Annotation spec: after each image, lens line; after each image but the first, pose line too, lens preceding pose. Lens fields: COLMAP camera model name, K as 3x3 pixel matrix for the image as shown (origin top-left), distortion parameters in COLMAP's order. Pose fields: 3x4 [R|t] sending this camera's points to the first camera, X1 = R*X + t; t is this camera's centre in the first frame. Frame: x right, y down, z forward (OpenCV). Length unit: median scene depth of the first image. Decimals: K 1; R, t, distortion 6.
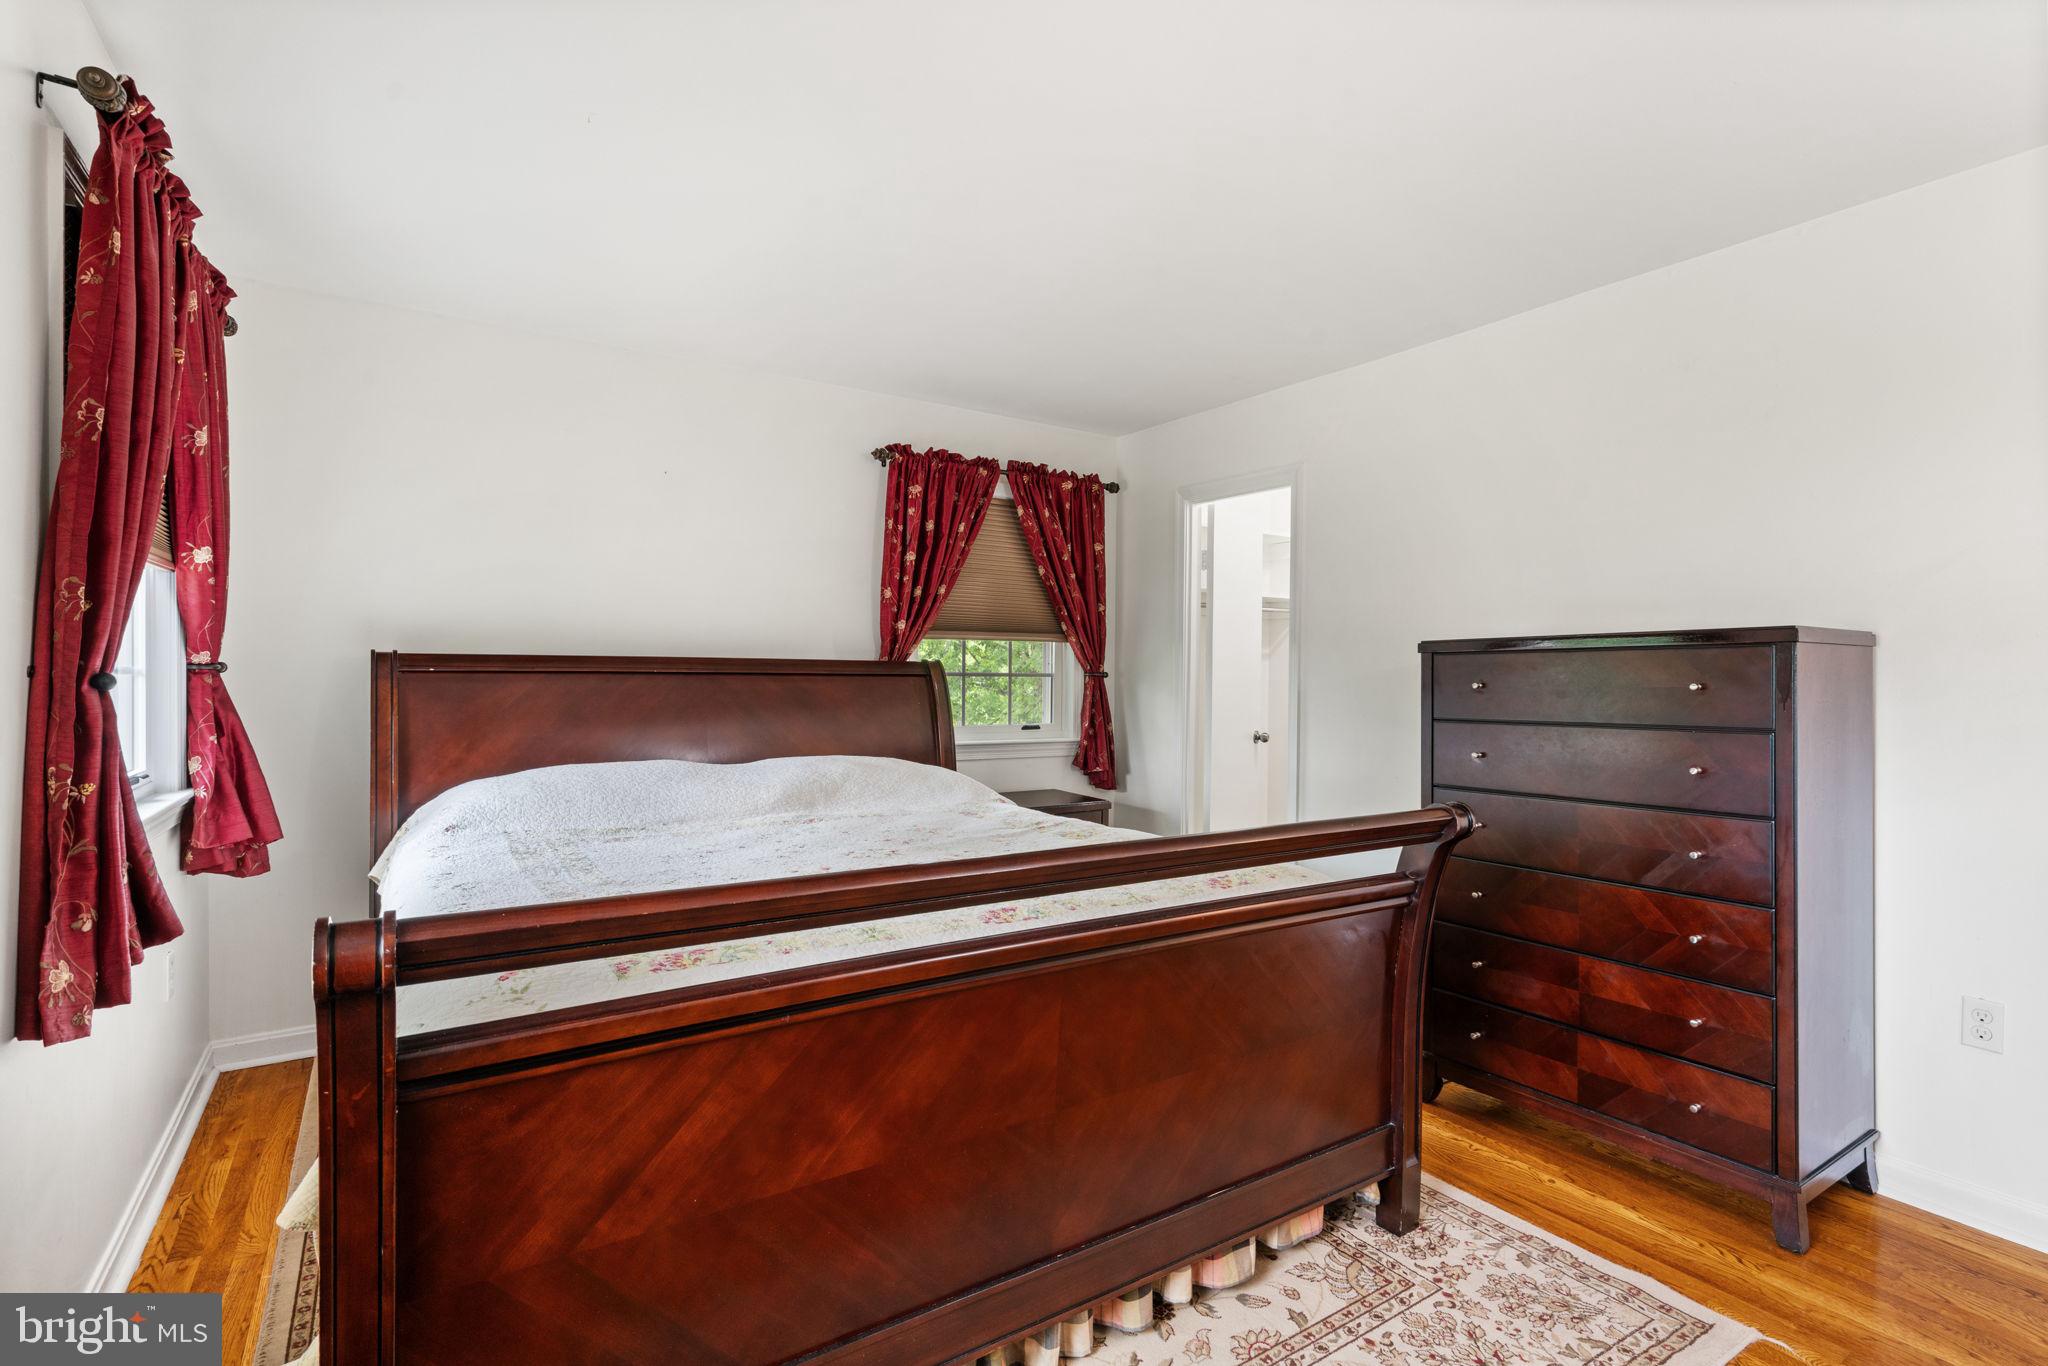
lens RADIAL K [[970.2, 0, 1024.4], [0, 970.2, 675.4], [0, 0, 1]] dist [-0.002310, 0.000233]
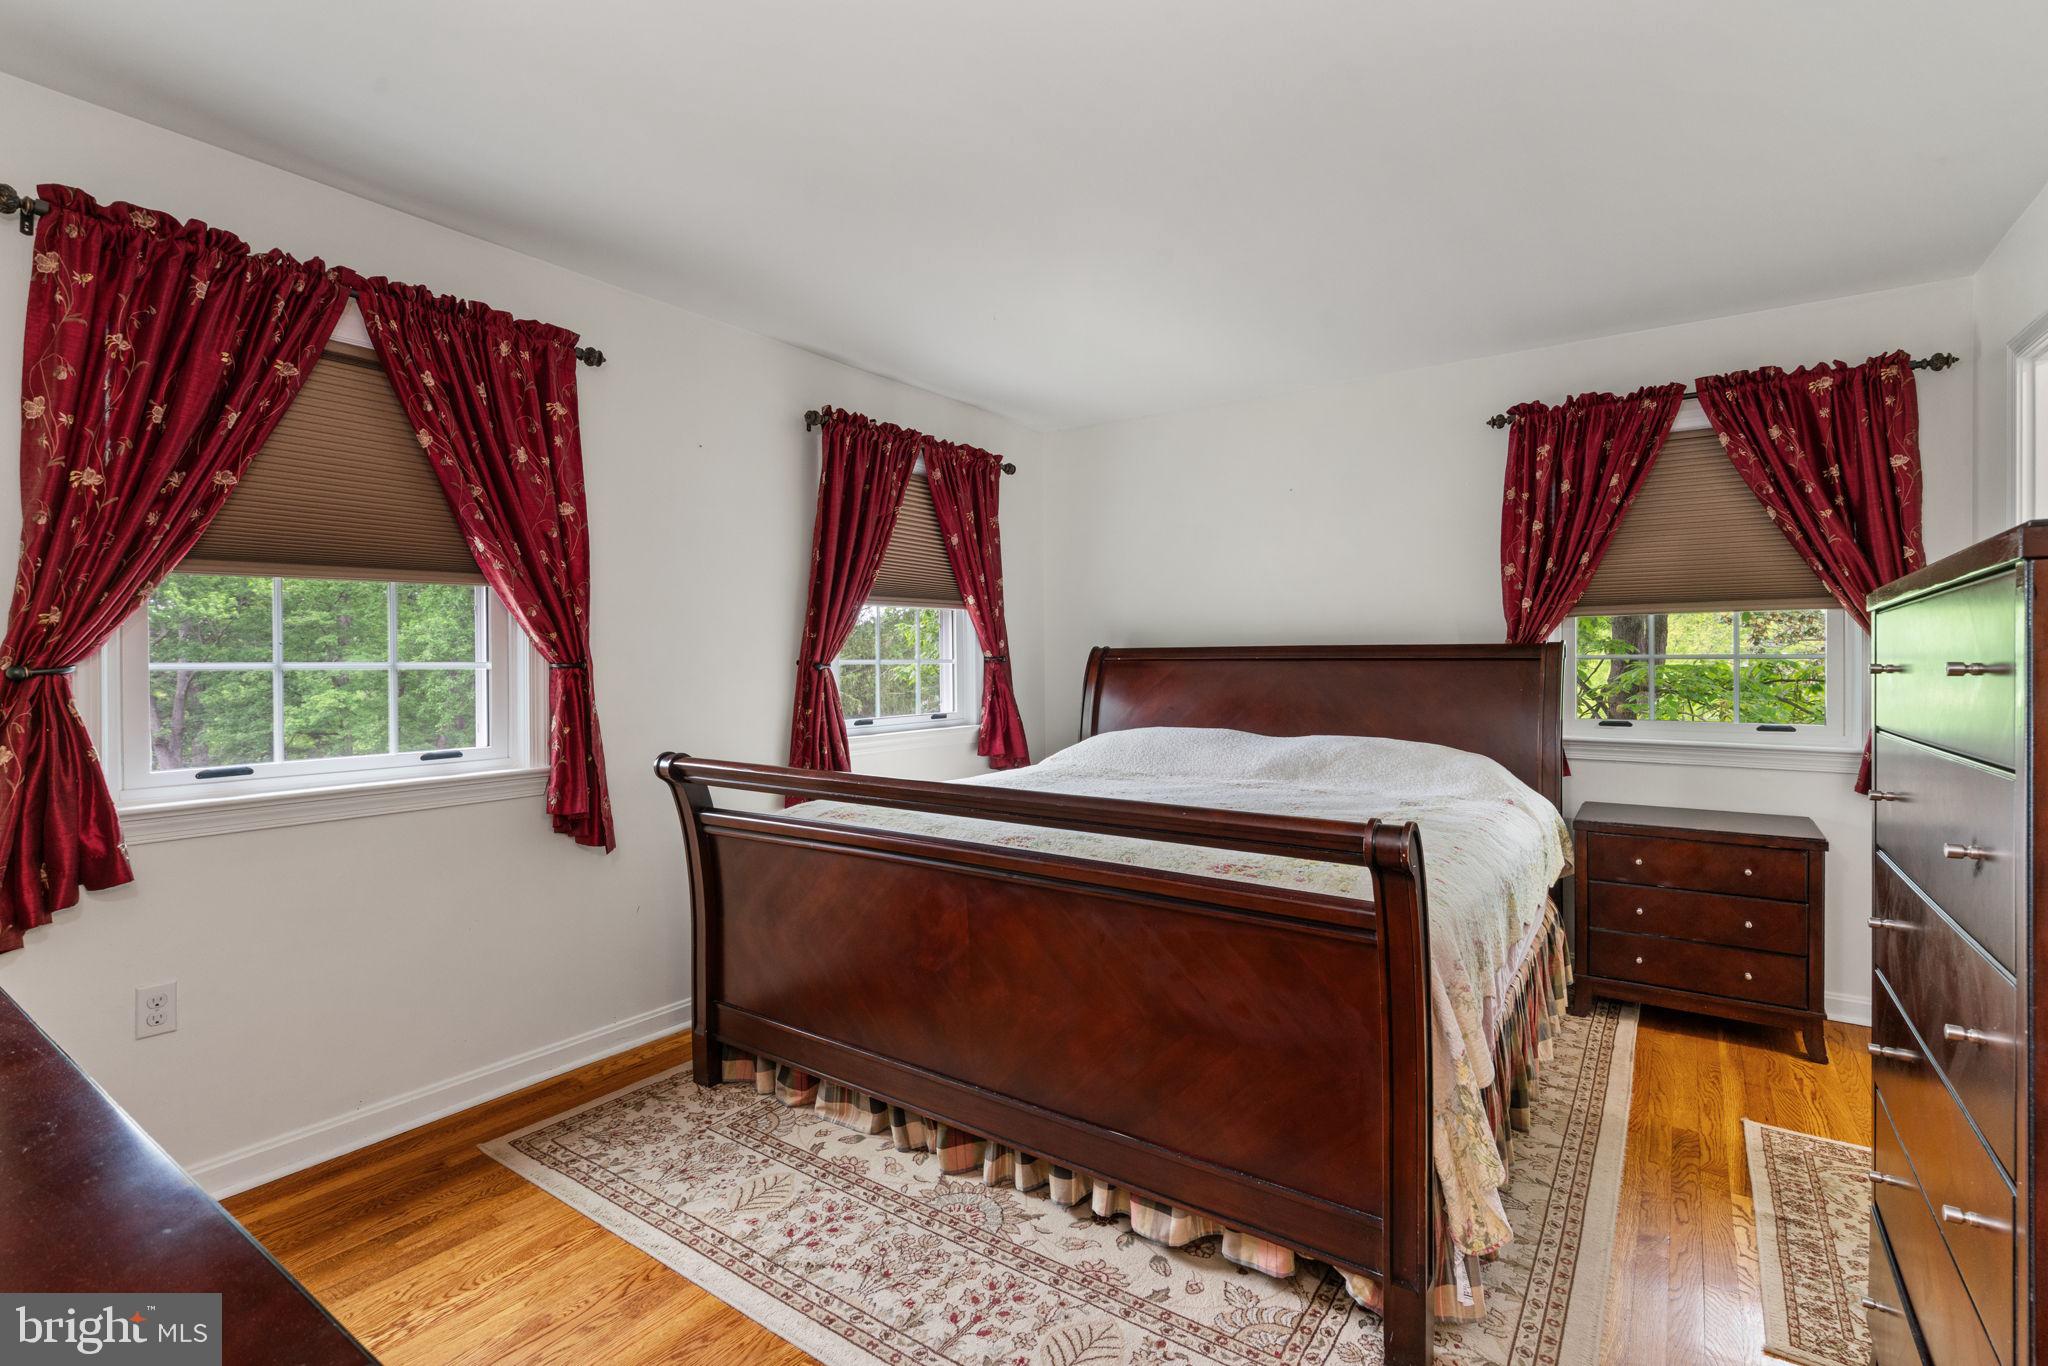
lens RADIAL K [[970.2, 0, 1024.4], [0, 970.2, 675.4], [0, 0, 1]] dist [-0.002310, 0.000233]
pose [[0.358136, 0.000192, -0.933669, 0.538133], [0.001814, 0.999998, 0.000901, 0.012553], [0.933668, -0.002016, 0.358135, 0.239629]]
